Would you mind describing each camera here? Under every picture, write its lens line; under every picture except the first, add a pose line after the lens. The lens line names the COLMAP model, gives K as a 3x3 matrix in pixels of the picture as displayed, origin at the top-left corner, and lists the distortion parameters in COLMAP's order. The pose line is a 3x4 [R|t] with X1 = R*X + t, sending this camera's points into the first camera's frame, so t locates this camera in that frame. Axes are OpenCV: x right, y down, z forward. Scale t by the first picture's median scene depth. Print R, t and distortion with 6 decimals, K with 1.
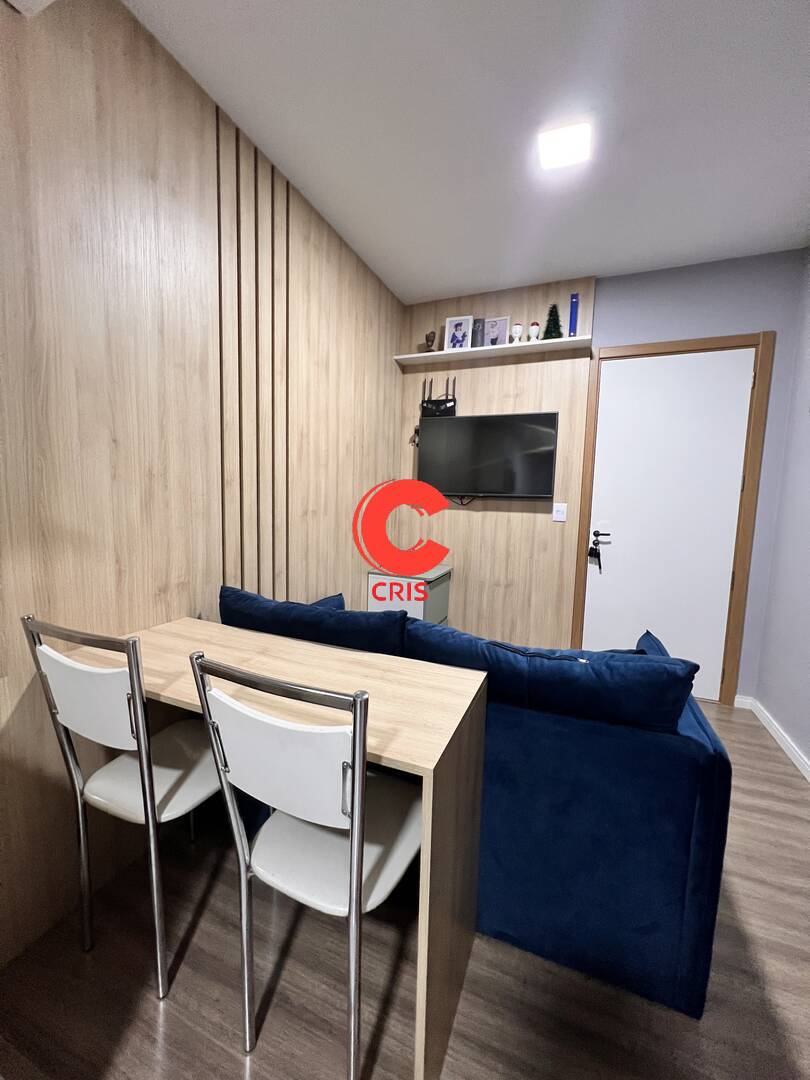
lens RADIAL K [[437.0, 0, 395.1], [0, 437.0, 541.9], [0, 0, 1]] dist [-0.001748, 0.000503]
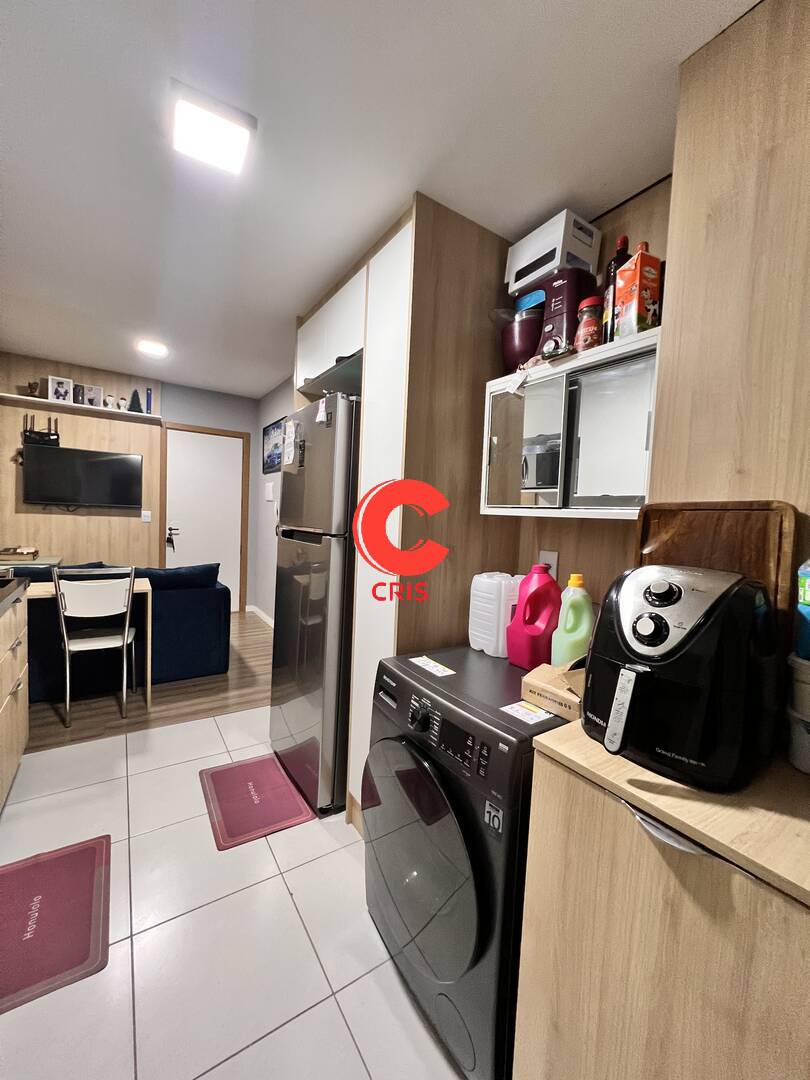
lens RADIAL K [[437.0, 0, 415.5], [0, 437.0, 542.8], [0, 0, 1]] dist [-0.001748, 0.000503]
pose [[0.542671, -0.049687, 0.838475, -0.437700], [0.056080, 0.998165, 0.022855, 0.047323], [-0.838071, 0.034619, 0.544461, -0.705247]]
